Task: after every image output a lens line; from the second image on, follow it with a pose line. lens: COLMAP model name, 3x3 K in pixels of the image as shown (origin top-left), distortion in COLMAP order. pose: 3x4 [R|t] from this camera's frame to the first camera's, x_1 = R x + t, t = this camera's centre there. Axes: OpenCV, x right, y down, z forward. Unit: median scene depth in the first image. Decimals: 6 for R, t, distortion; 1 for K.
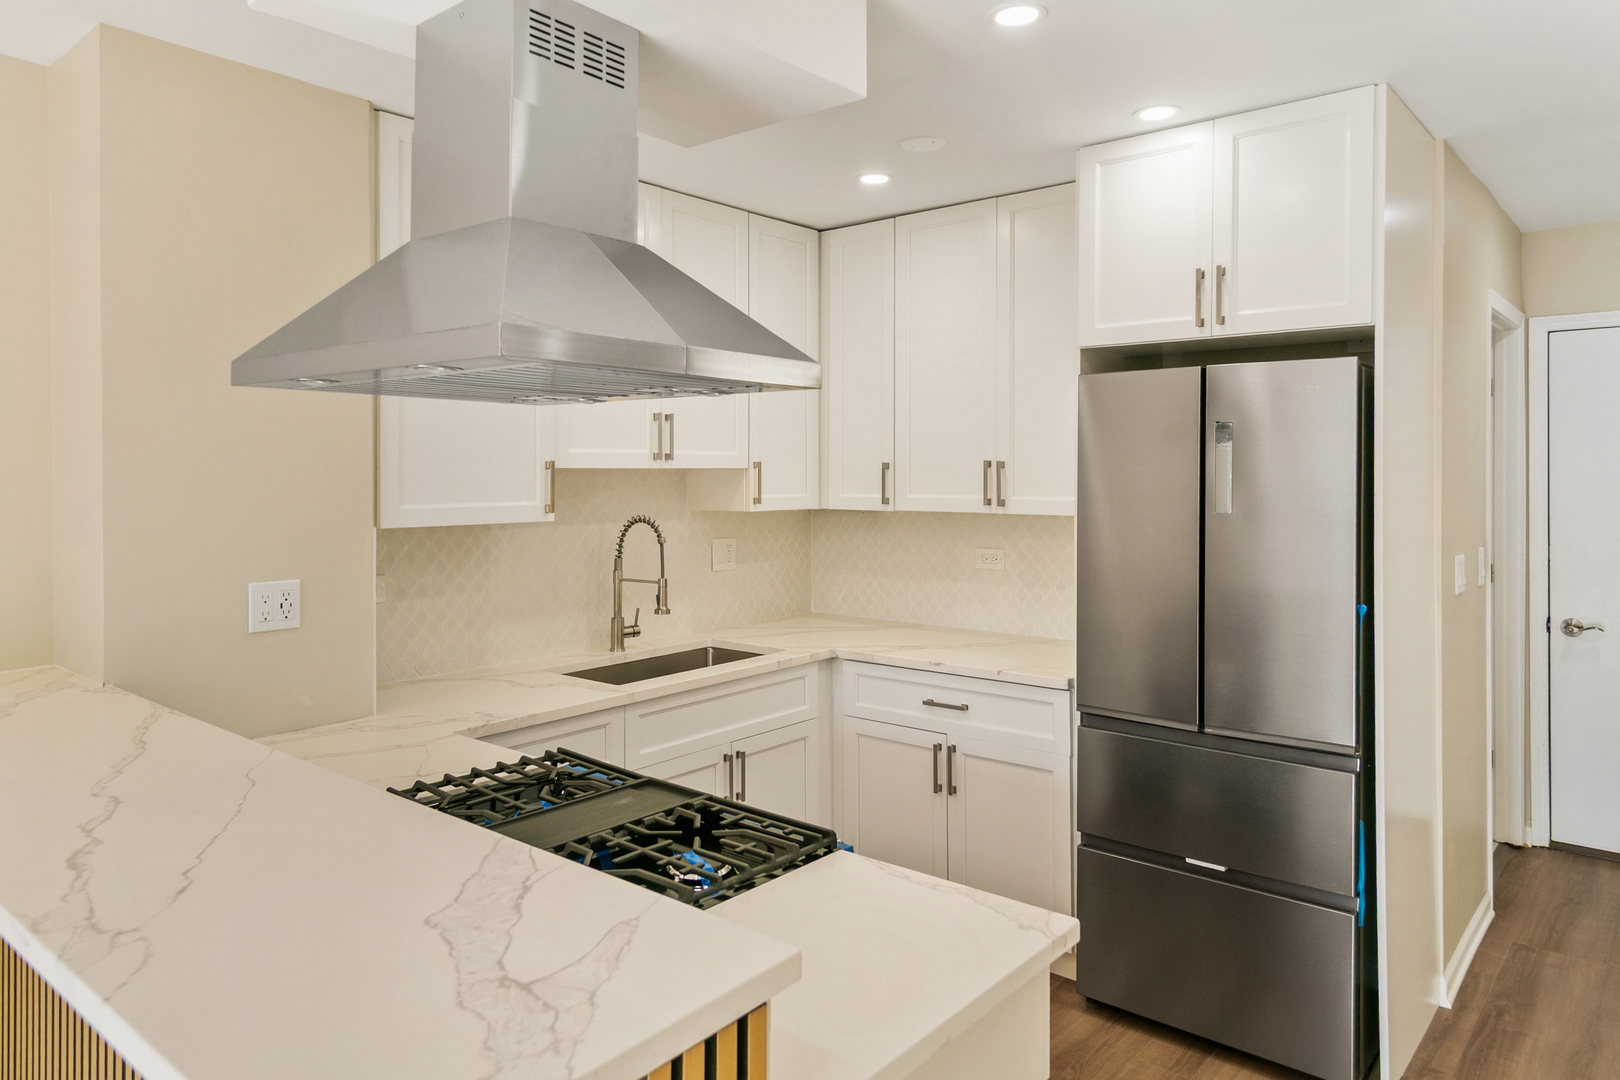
lens RADIAL K [[1054.0, 0, 808.5], [0, 1054.0, 480.4], [0, 0, 1]] dist [0.004233, 0.000864]
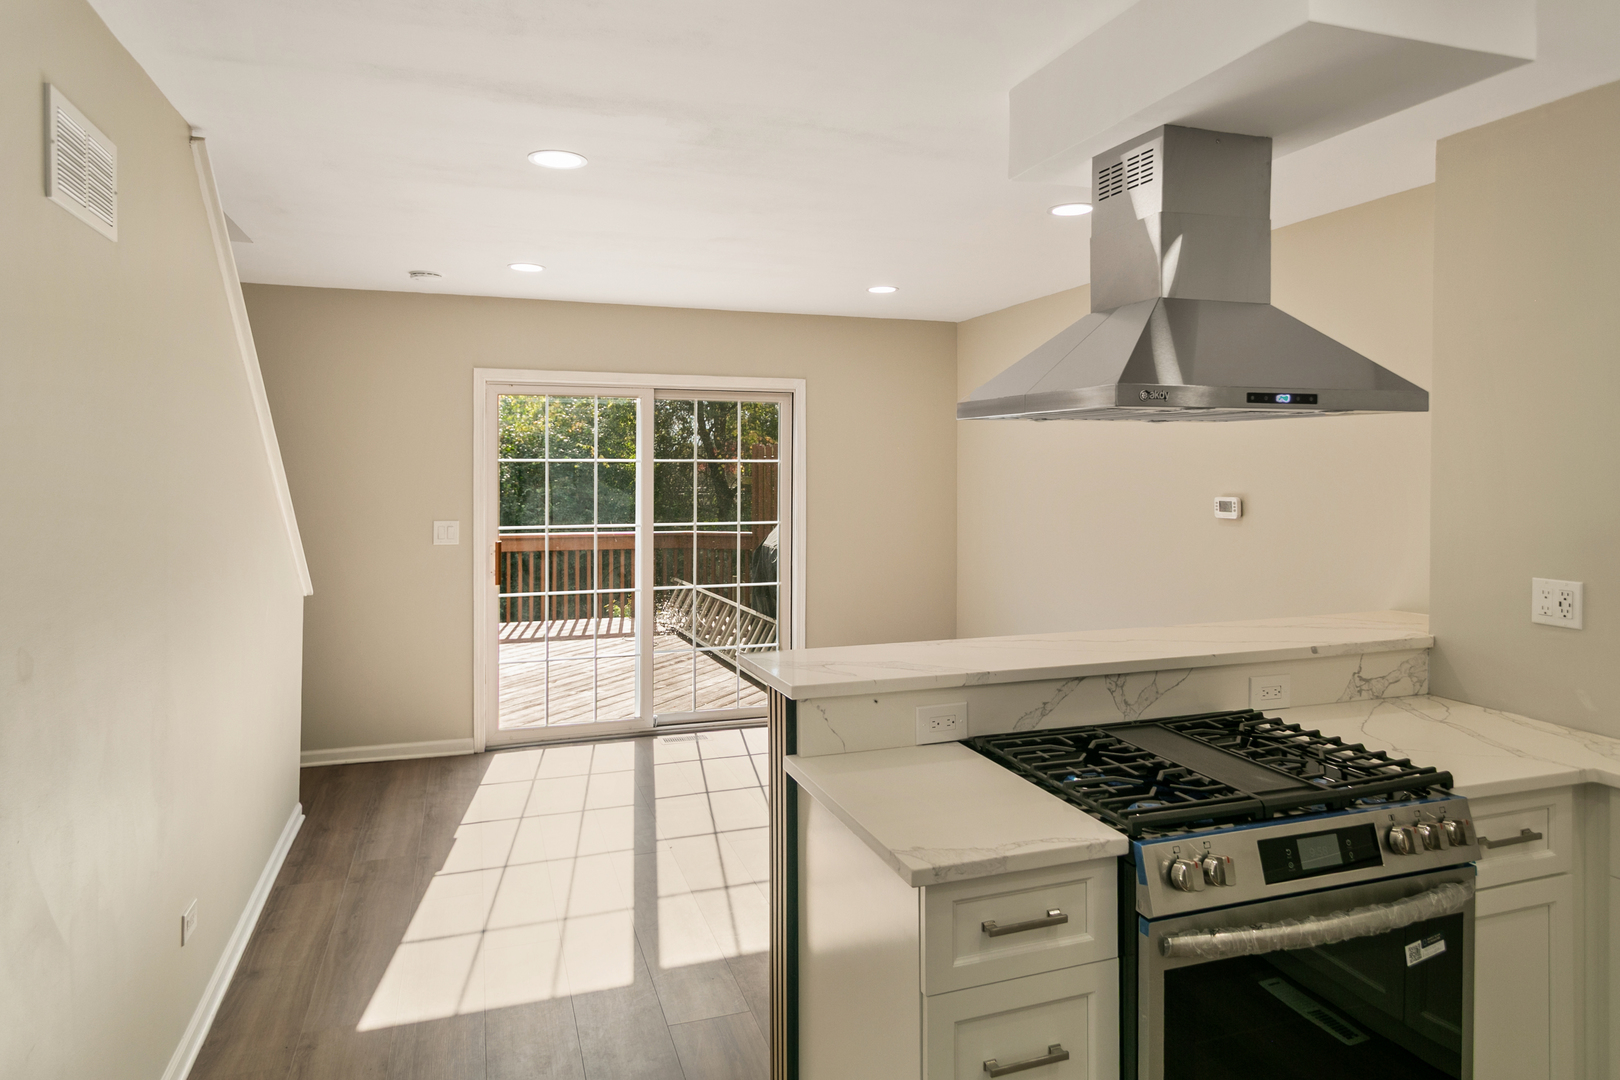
lens RADIAL K [[987.4, 0, 808.5], [0, 987.4, 490.3], [0, 0, 1]] dist [0.001656, 0.000527]
pose [[-0.508372, 0.023799, -0.860808, 0.583372], [-0.005725, 0.999503, 0.031015, -0.016978], [0.861118, 0.020696, -0.507983, 0.680521]]
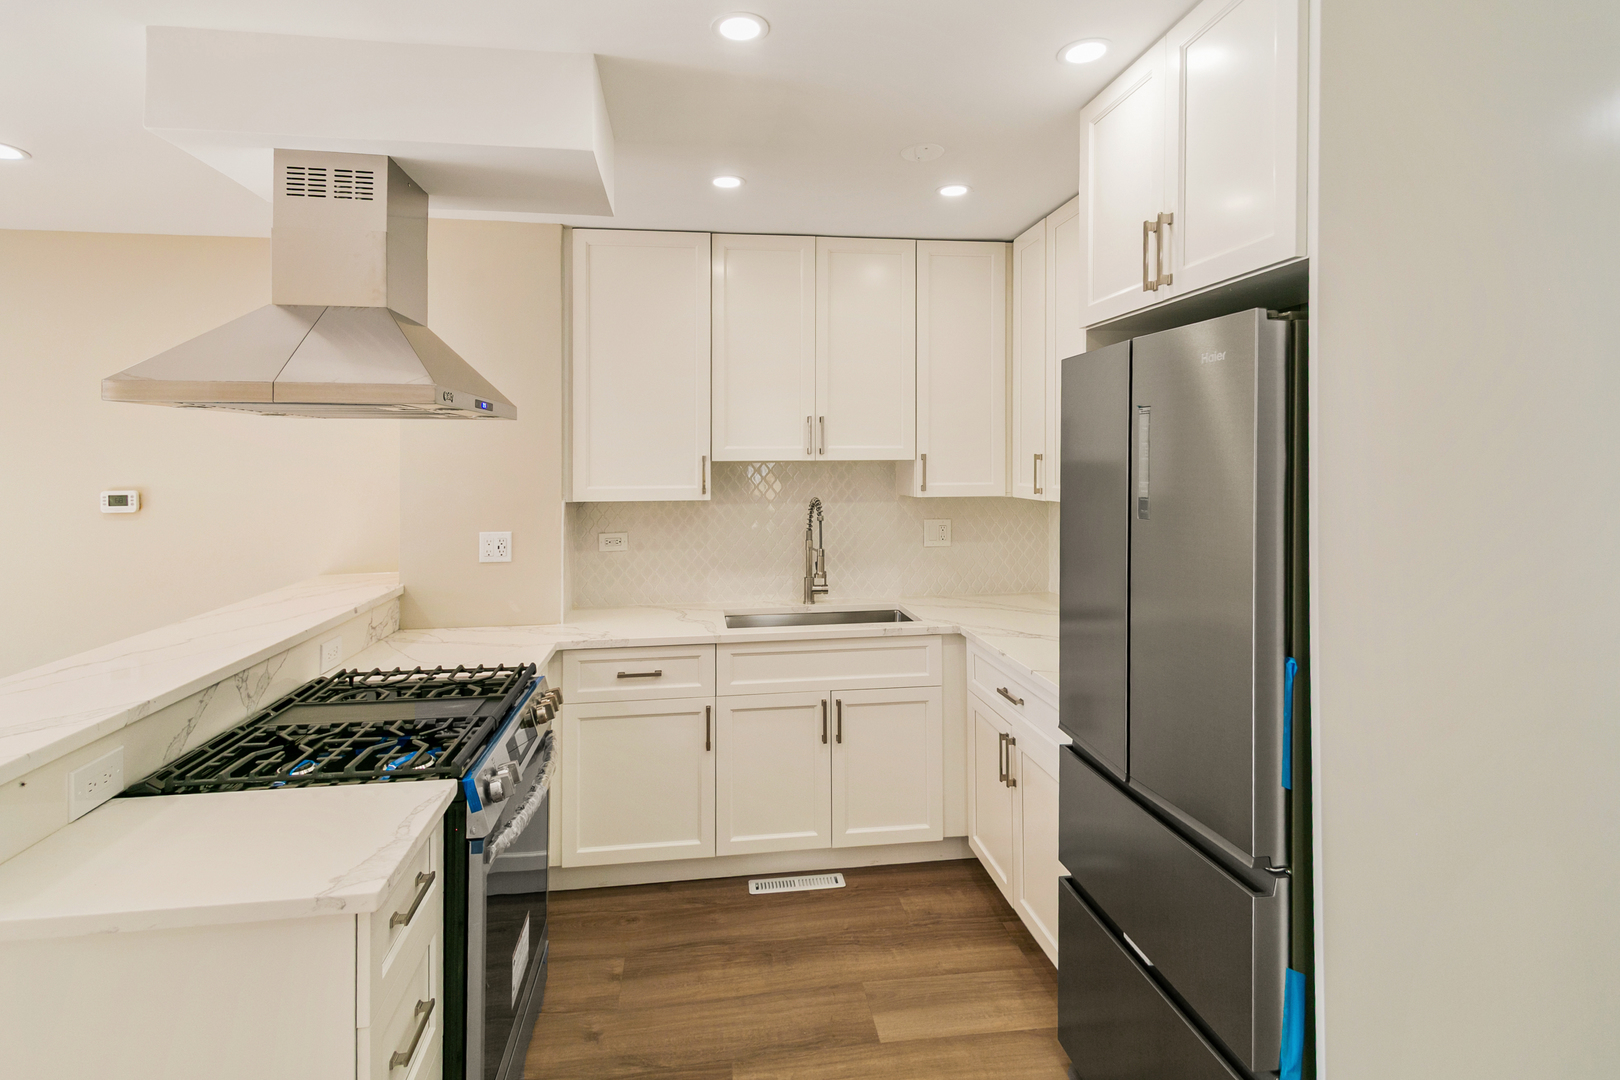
lens RADIAL K [[795.2, 0, 795.5], [0, 795.2, 459.3], [0, 0, 1]] dist [0.012169, -0.000067]
pose [[0.740866, 0.000215, -0.671653, 0.526838], [-0.002618, 0.999993, -0.002568, -0.011728], [0.671647, 0.003661, 0.740862, 0.318986]]
